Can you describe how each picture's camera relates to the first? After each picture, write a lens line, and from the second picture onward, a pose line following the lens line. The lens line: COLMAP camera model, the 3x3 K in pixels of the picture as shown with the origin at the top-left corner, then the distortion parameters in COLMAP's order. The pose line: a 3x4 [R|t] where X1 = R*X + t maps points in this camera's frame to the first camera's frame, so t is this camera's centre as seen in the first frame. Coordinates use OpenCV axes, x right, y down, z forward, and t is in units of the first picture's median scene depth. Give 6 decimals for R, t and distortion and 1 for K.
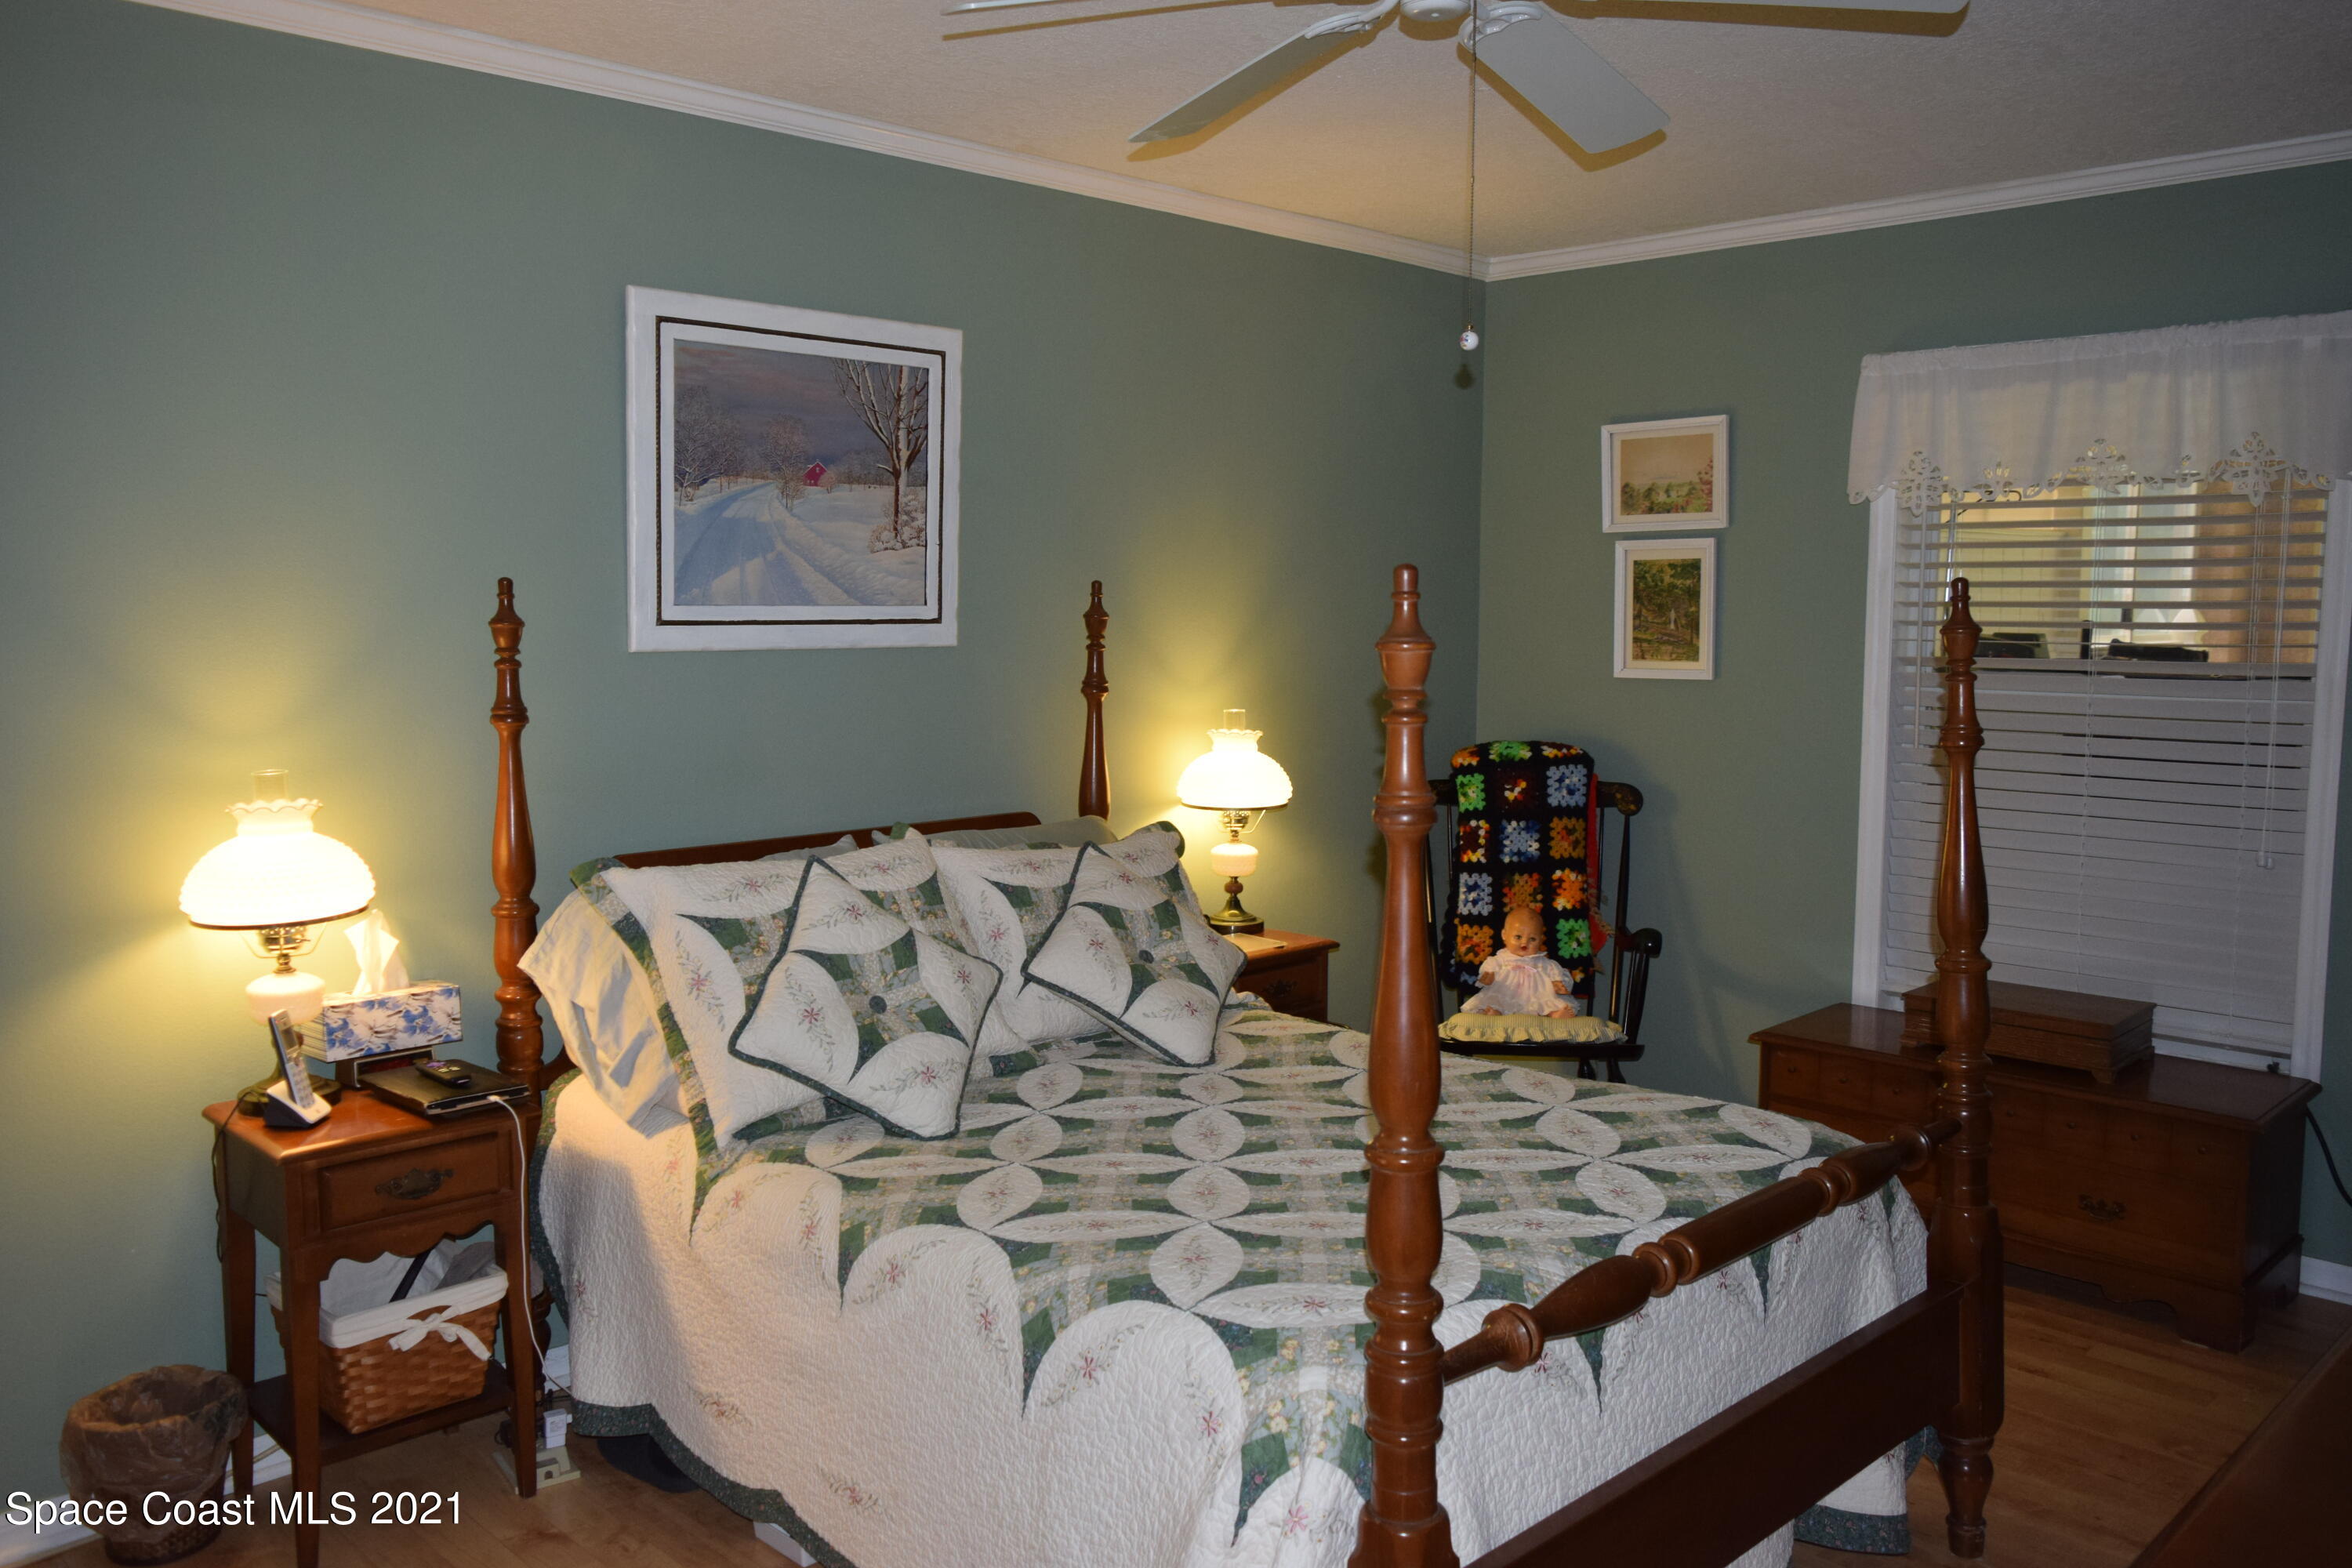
lens RADIAL K [[1838.9, 0, 1167.0], [0, 1838.9, 779.5], [0, 0, 1]] dist [-0.011858, 0.009506]
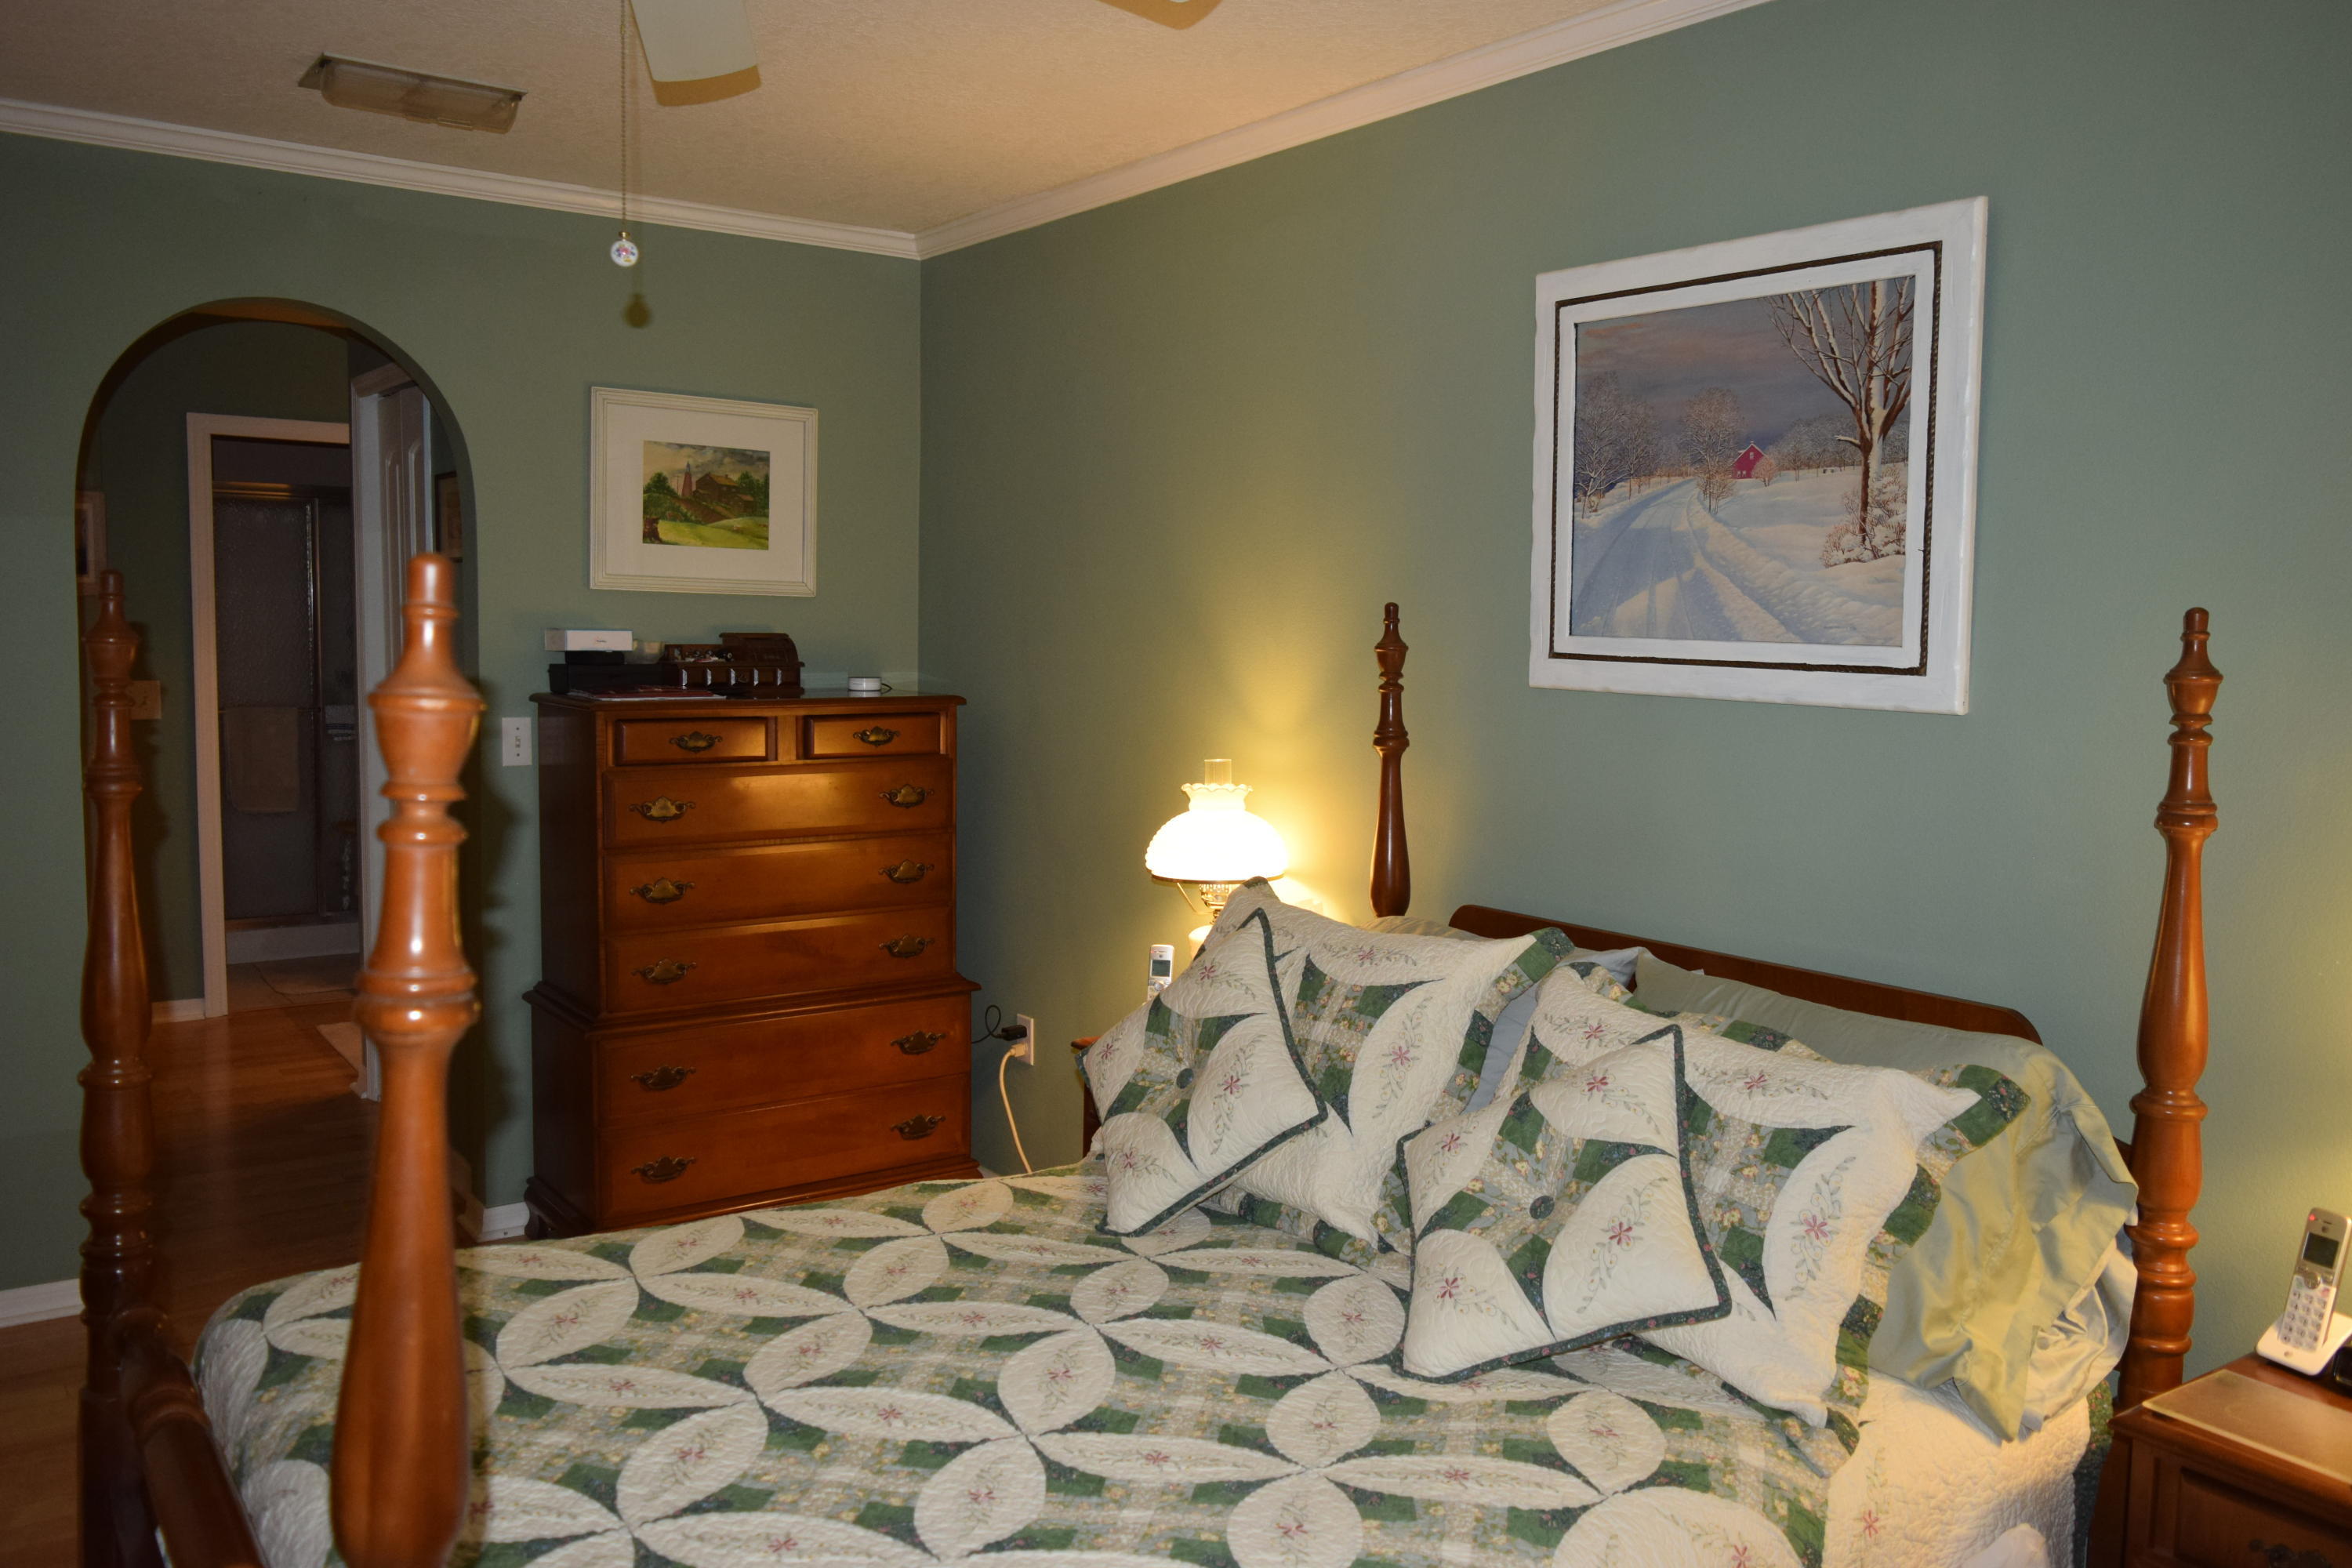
lens RADIAL K [[1847.1, 0, 1157.7], [0, 1847.1, 786.7], [0, 0, 1]] dist [-0.009567, -0.000342]
pose [[-0.155920, 0.088447, -0.983802, 0.595587], [-0.117347, 0.987271, 0.107357, -0.092662], [0.980774, 0.132186, -0.143556, 0.920383]]
